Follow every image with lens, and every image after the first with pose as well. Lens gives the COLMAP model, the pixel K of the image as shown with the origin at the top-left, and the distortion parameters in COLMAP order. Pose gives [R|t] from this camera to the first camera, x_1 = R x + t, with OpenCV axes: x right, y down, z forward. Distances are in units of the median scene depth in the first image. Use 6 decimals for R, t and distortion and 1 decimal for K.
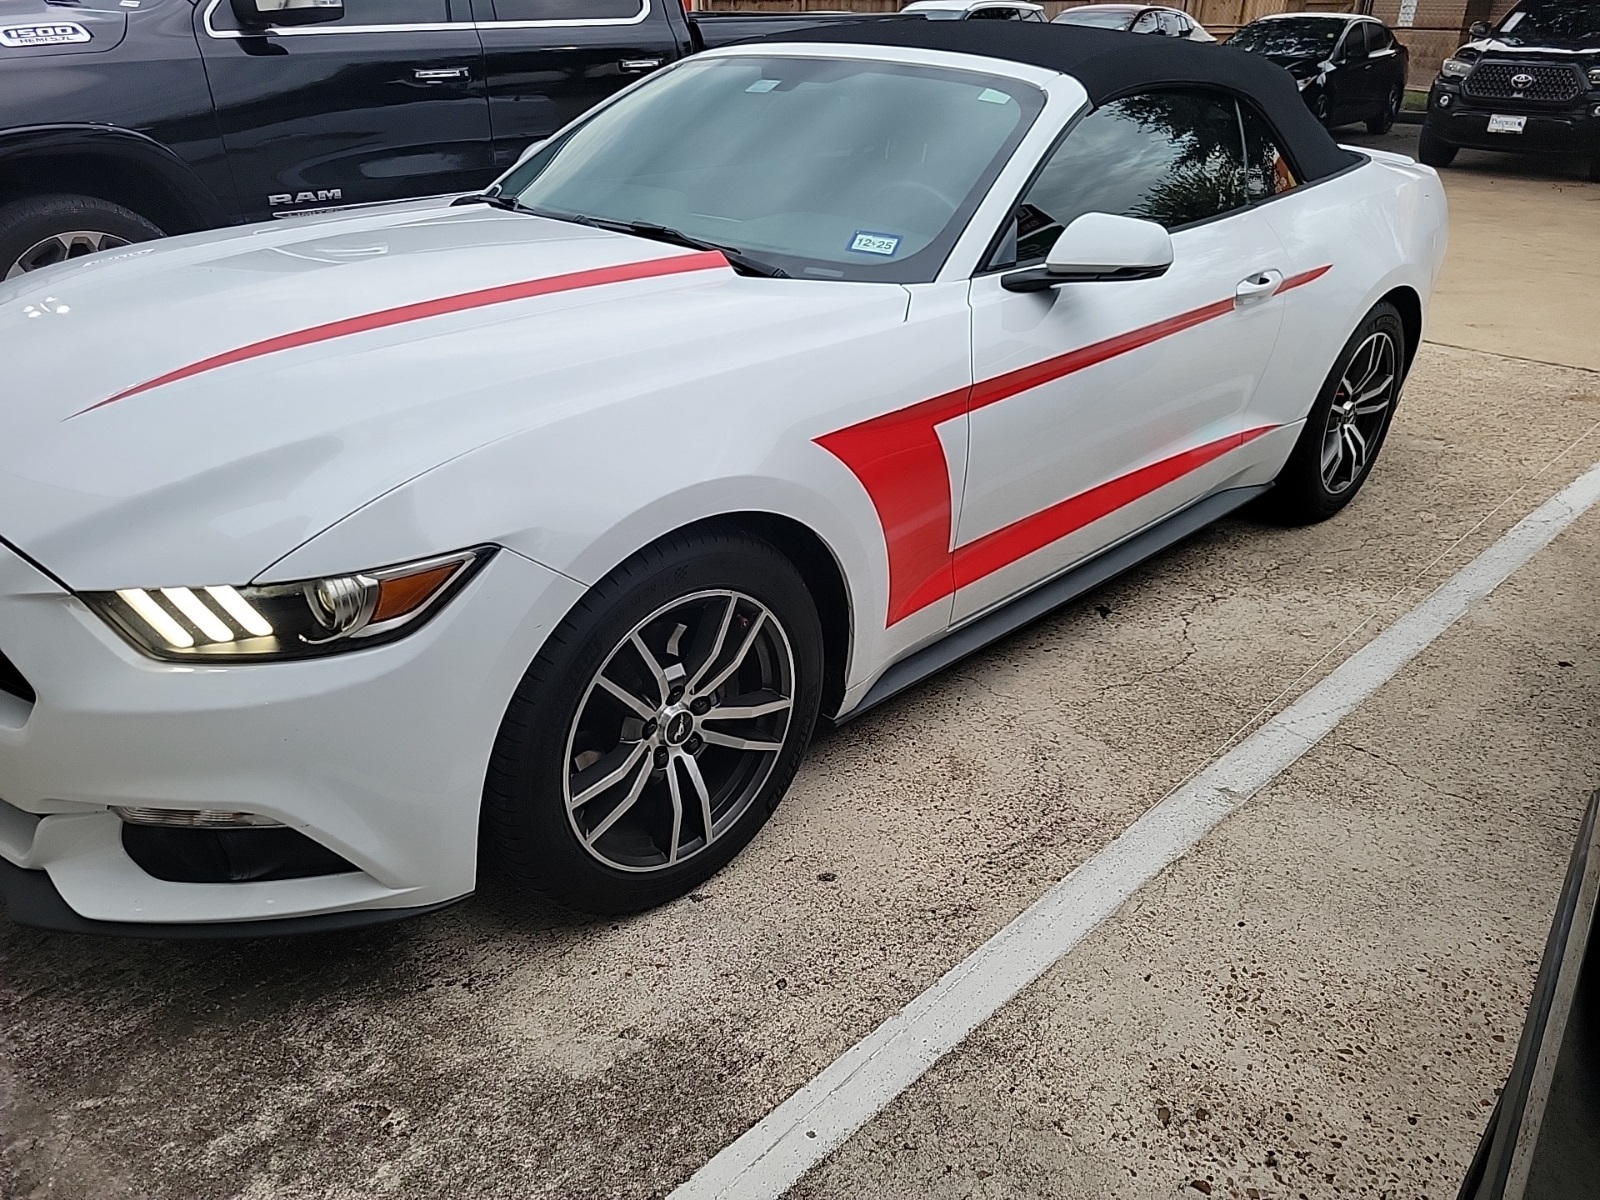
lens RADIAL K [[1206.6, 0, 792.2], [0, 1206.6, 600.7], [0, 0, 1]] dist [0.029749, -0.011146]
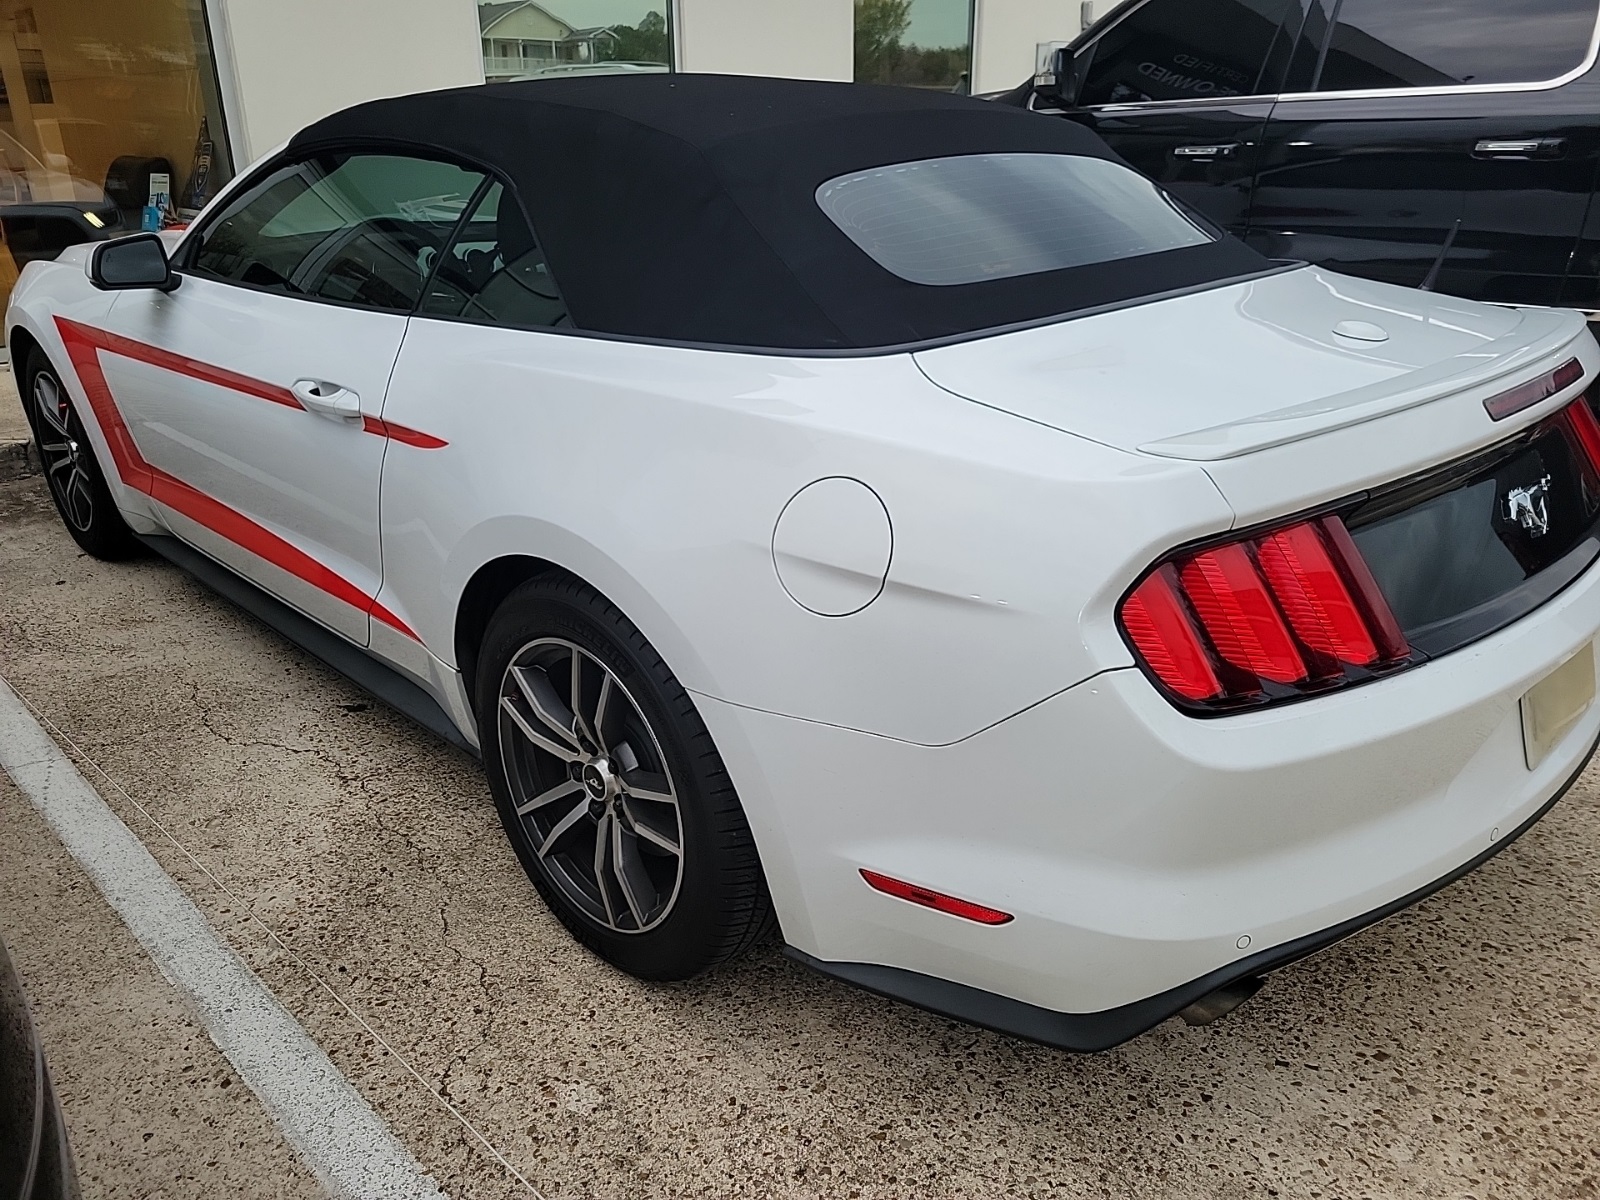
lens RADIAL K [[1206.6, 0, 792.4], [0, 1206.6, 601.2], [0, 0, 1]] dist [0.029749, -0.011146]
pose [[-0.013512, 0.374342, -0.927192, 1.107080], [-0.427691, 0.836008, 0.343760, -0.531459], [0.903824, 0.401197, 0.148806, 1.168997]]
